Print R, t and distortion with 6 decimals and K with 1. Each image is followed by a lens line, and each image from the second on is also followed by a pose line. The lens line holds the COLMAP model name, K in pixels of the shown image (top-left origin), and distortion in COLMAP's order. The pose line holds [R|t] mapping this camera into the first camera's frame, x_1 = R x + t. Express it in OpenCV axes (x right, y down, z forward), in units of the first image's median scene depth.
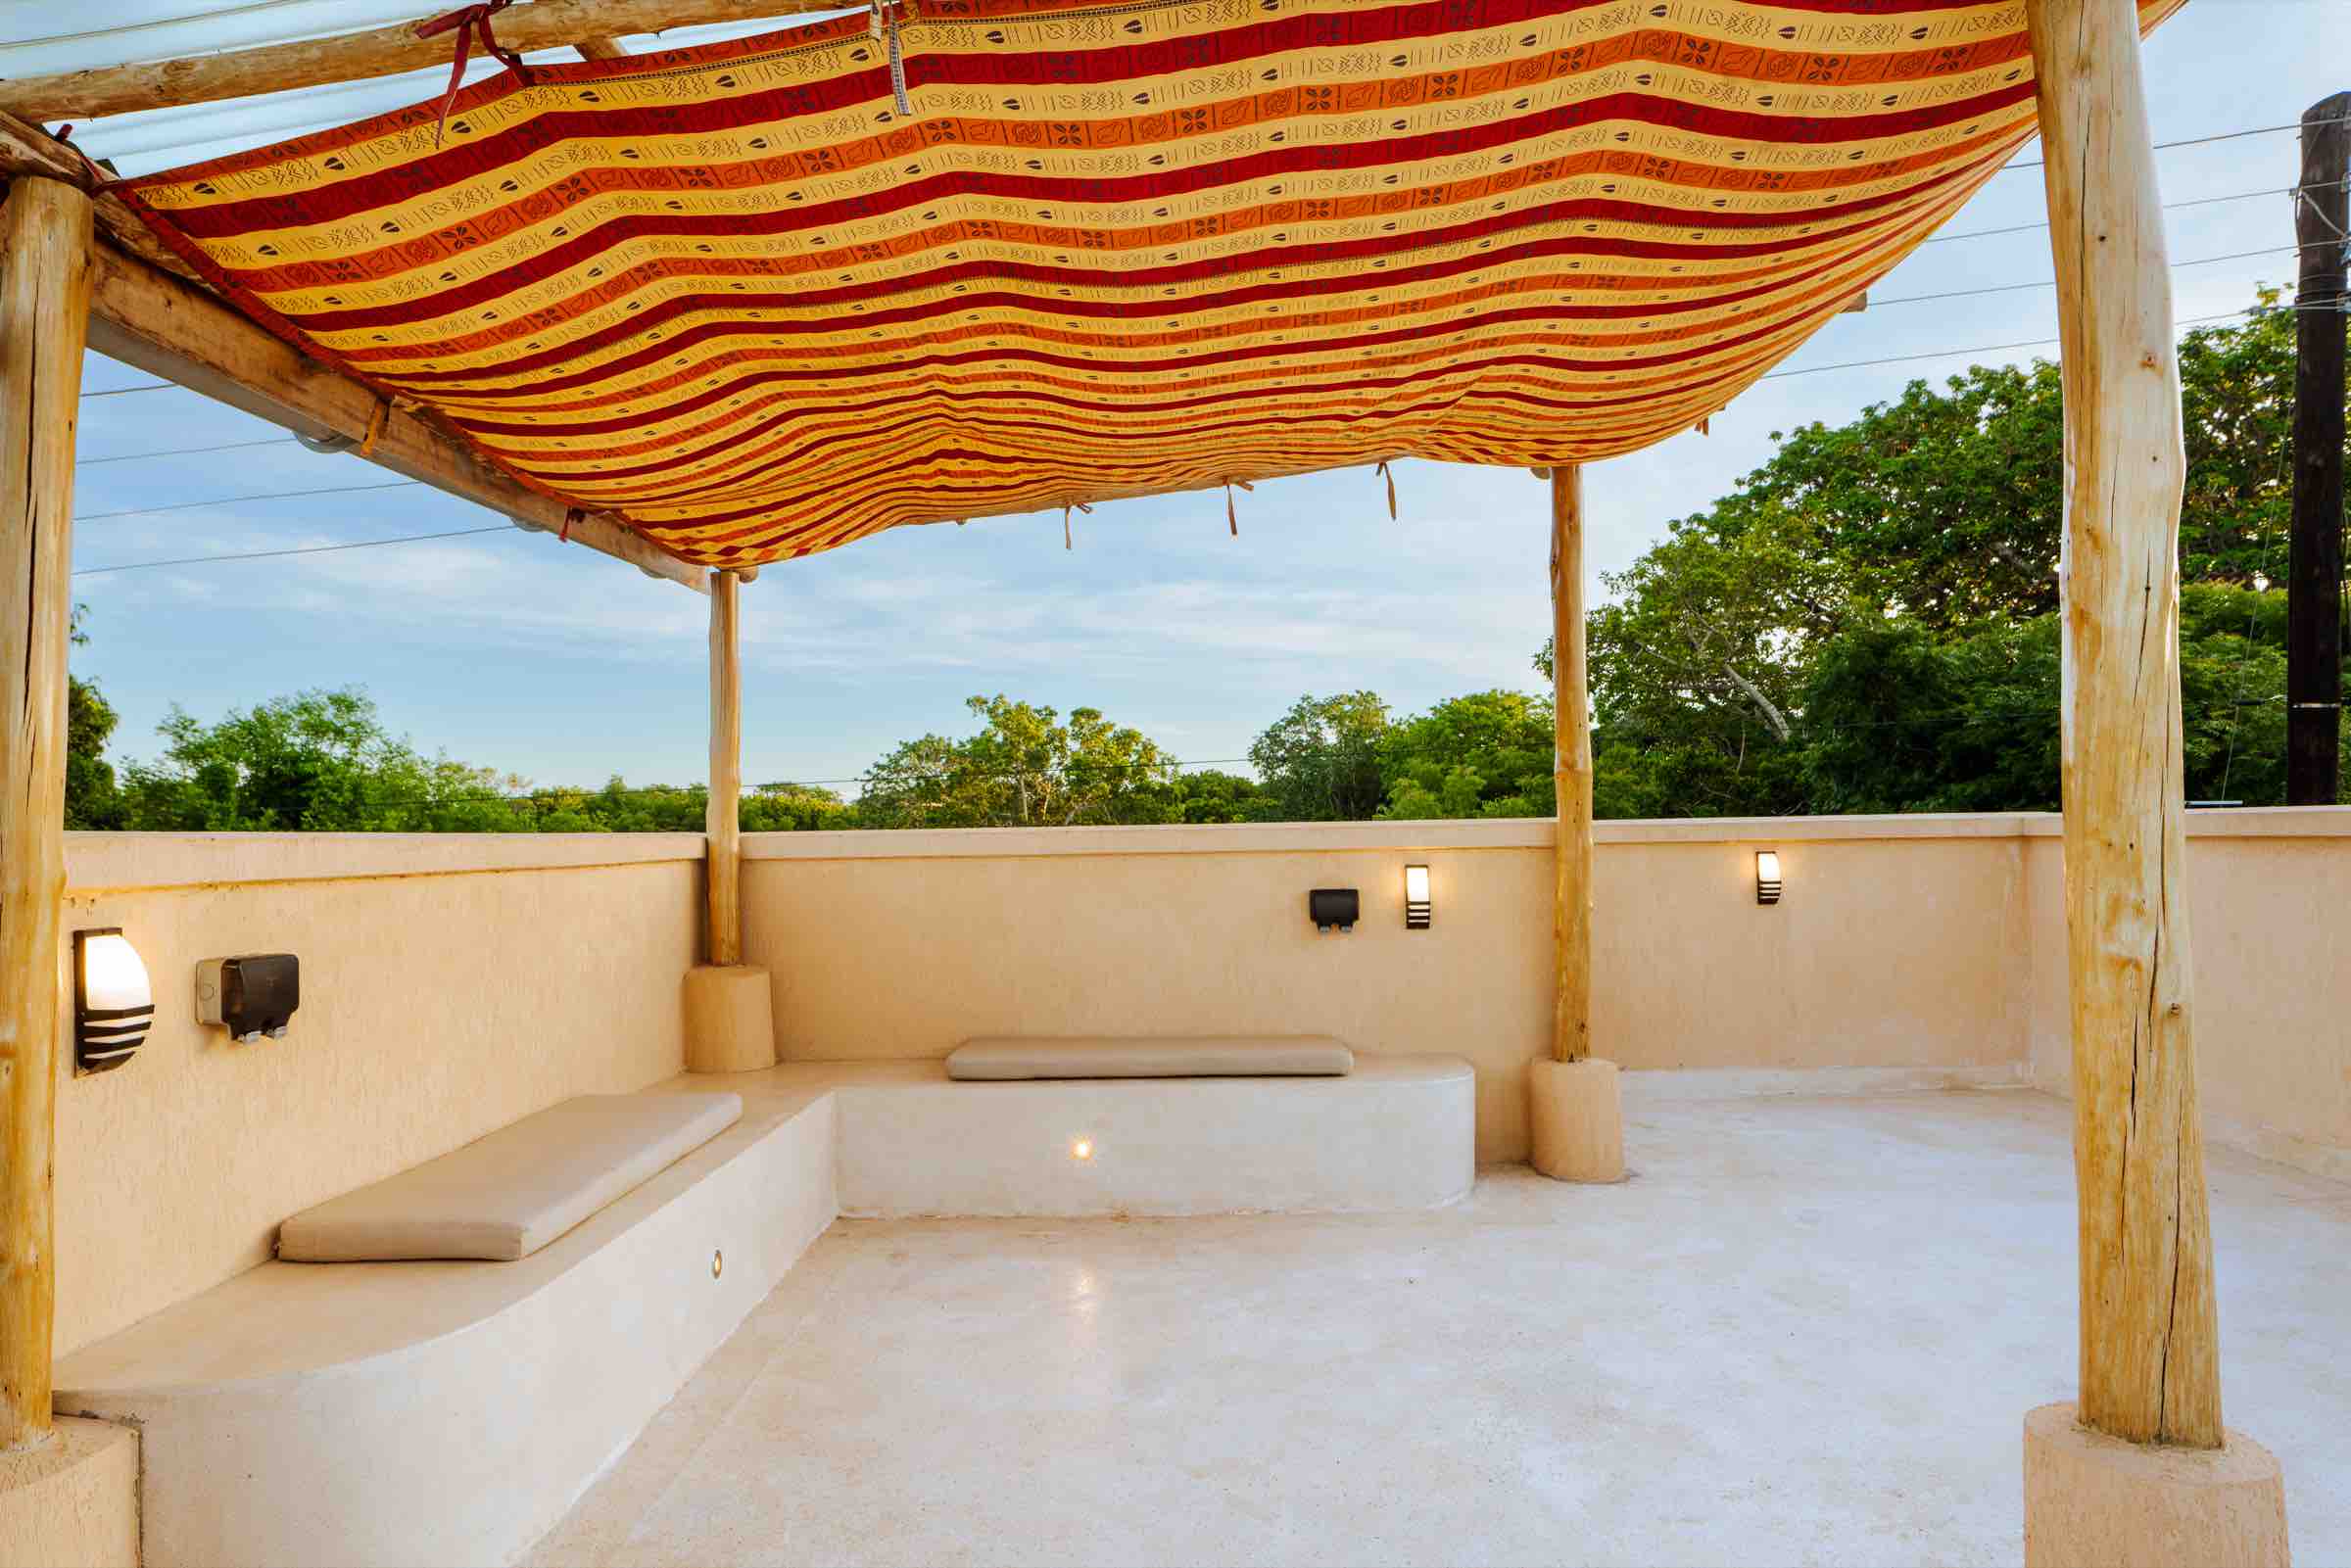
lens RADIAL K [[1360.6, 0, 1162.2], [0, 1360.6, 824.2], [0, 0, 1]] dist [-0.021880, -0.000659]
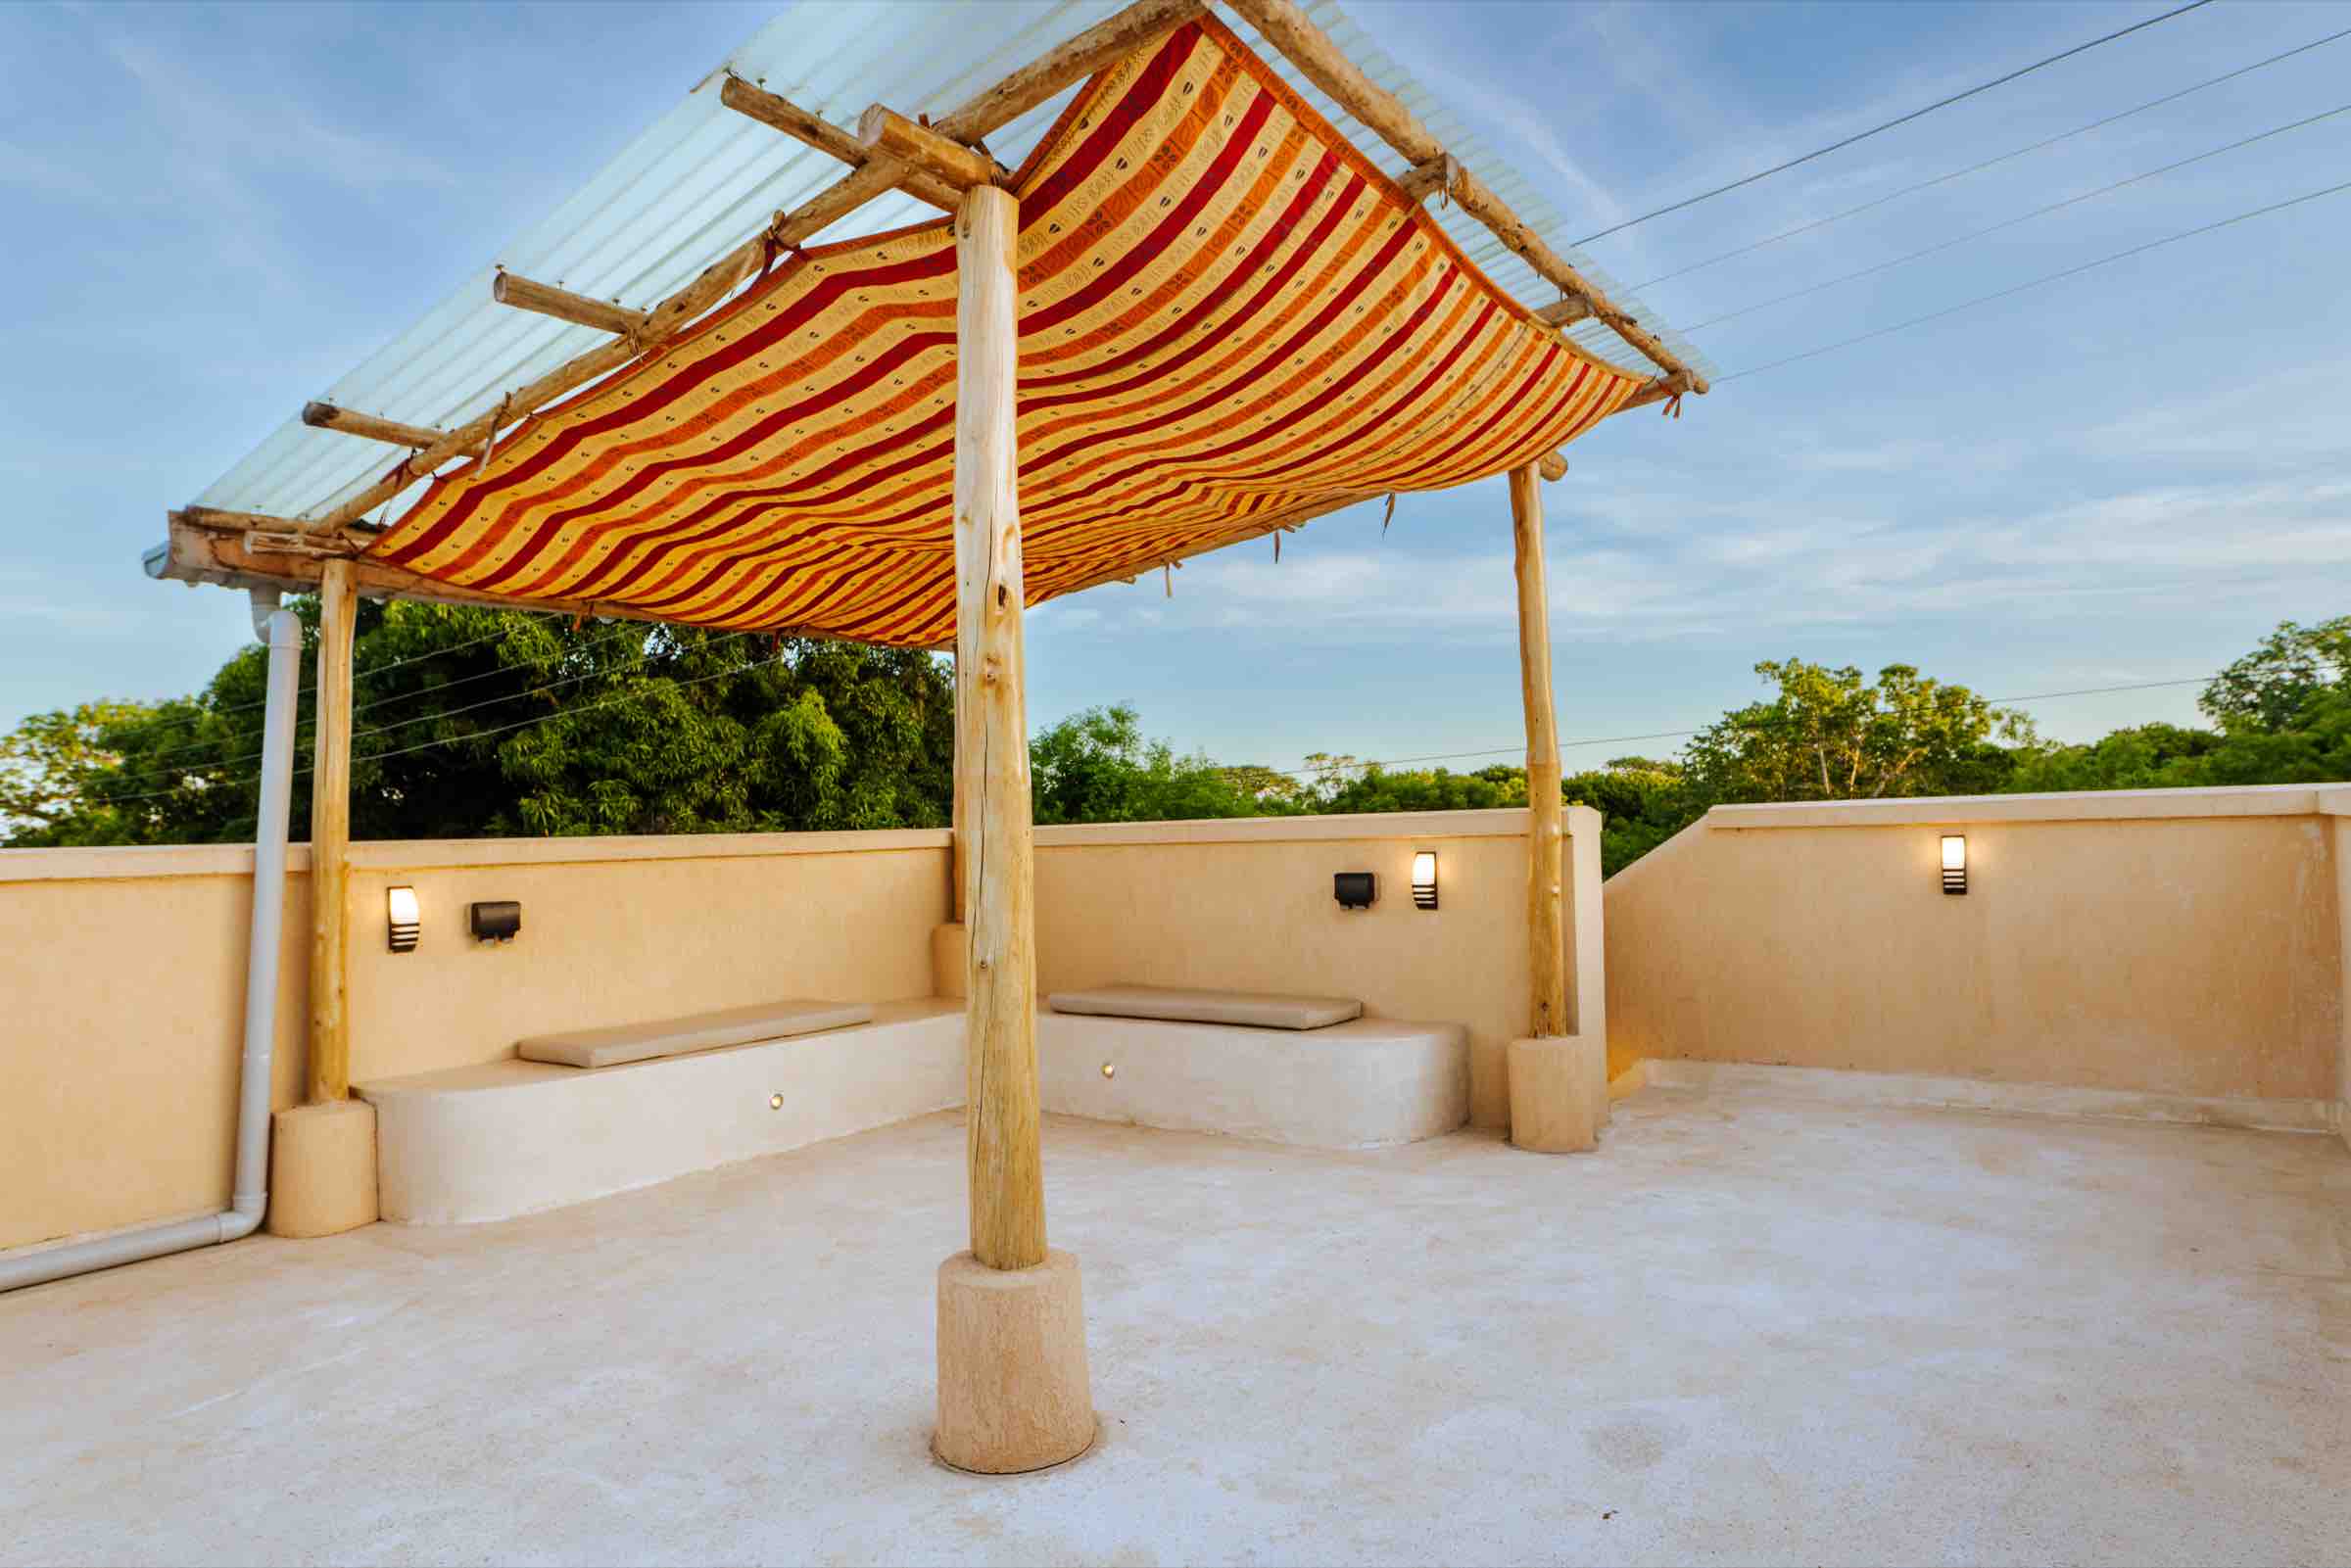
lens RADIAL K [[1360.6, 0, 1162.2], [0, 1360.6, 824.2], [0, 0, 1]] dist [-0.021880, -0.000659]
pose [[0.815502, -0.010598, -0.578658, 0.538292], [0.020669, 0.999728, 0.010819, -0.007356], [0.578386, -0.020783, 0.815499, -0.024328]]
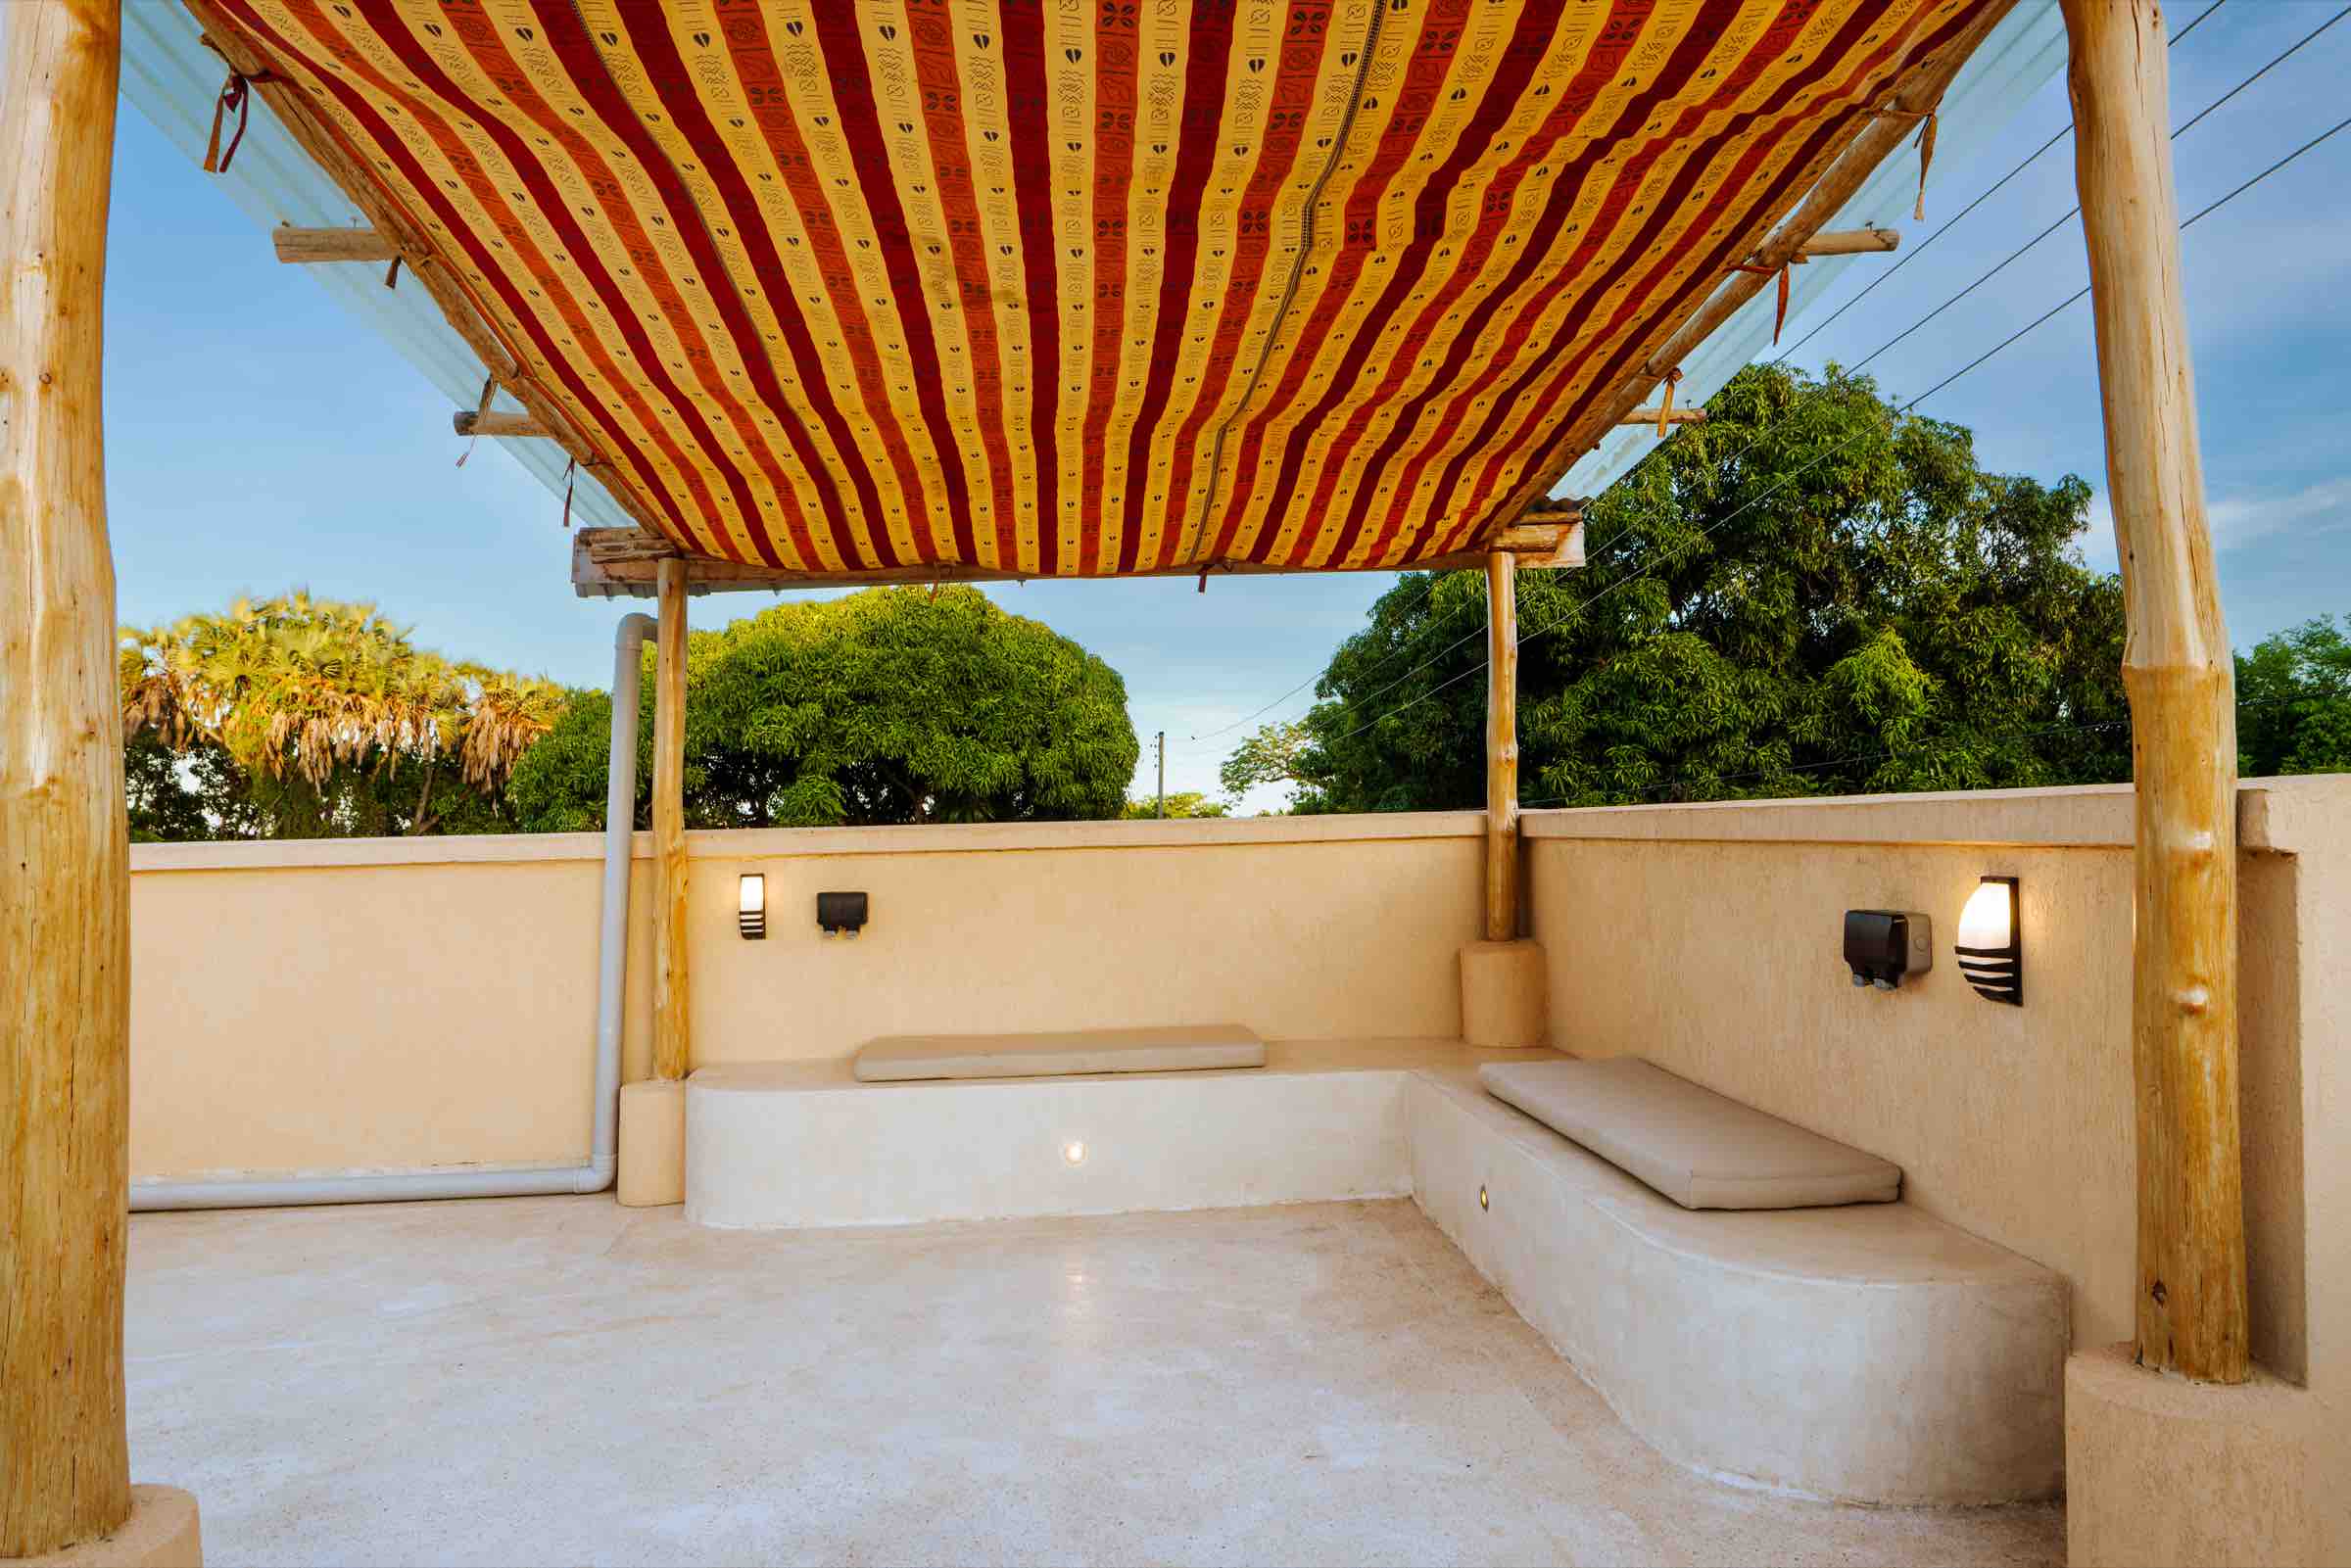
lens RADIAL K [[1360.6, 0, 1162.2], [0, 1360.6, 824.2], [0, 0, 1]] dist [-0.021880, -0.000659]
pose [[0.103646, 0.011971, -0.994542, 0.538487], [0.031389, 0.999390, 0.015300, -0.005984], [0.994119, -0.032803, 0.103208, 0.524615]]
